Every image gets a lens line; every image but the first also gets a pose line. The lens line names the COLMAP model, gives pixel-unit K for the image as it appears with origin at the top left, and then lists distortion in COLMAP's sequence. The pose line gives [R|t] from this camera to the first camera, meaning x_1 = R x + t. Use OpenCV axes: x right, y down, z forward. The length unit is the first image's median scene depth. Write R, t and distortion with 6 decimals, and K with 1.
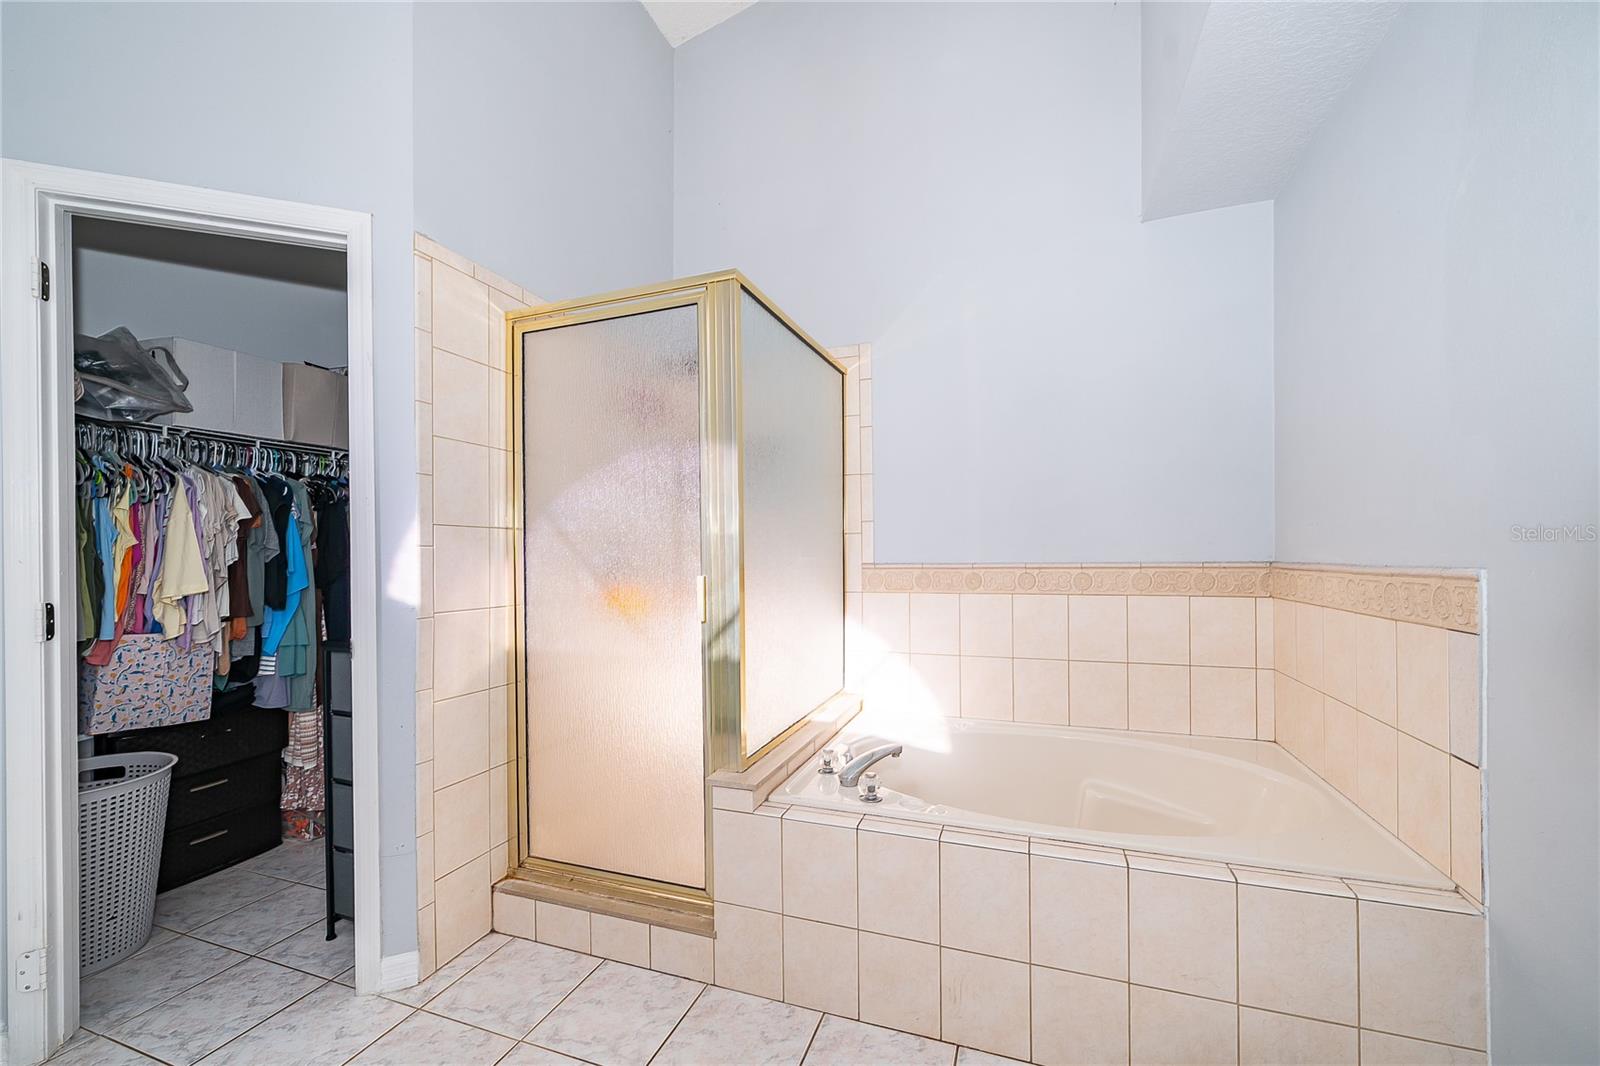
lens RADIAL K [[650.0, 0, 797.4], [0, 650.0, 558.2], [0, 0, 1]] dist [0.001696, 0.000382]
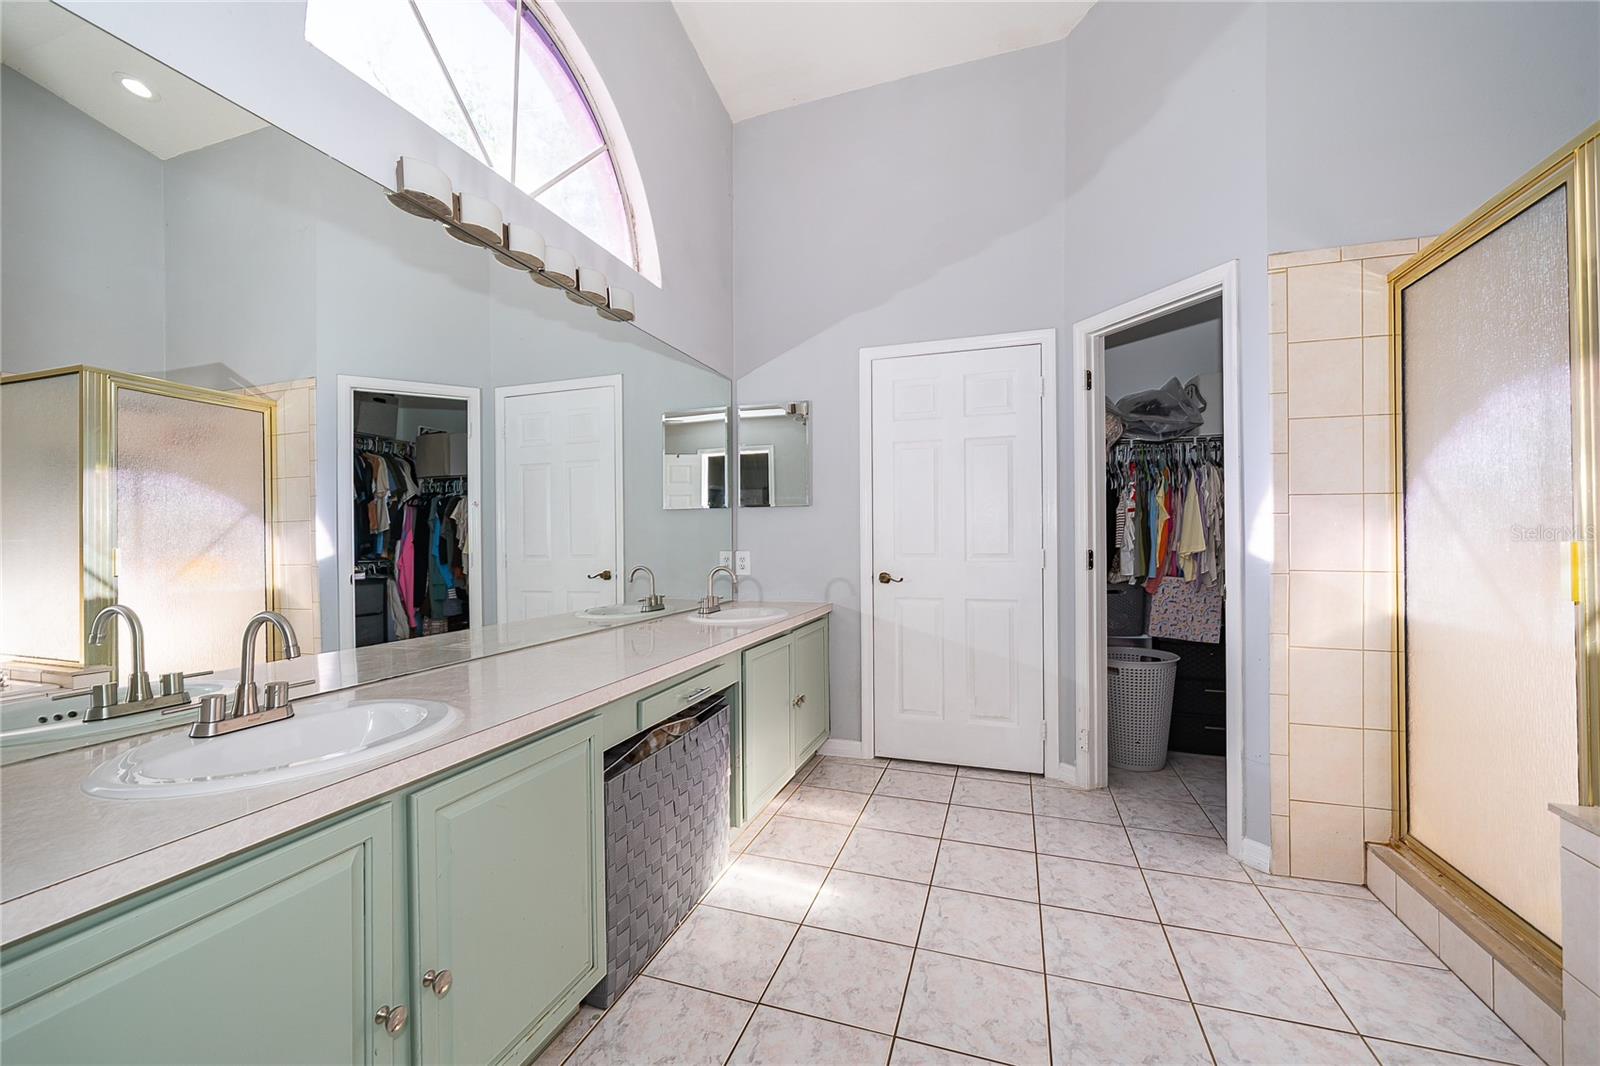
lens RADIAL K [[648.0, 0, 794.8], [0, 648.0, 536.7], [0, 0, 1]] dist [-0.002685, -0.000242]
pose [[0.024058, 0.003198, -0.999705, 0.517493], [-0.001031, 0.999994, 0.003174, 0.018649], [0.999710, 0.000954, 0.024061, 0.073060]]
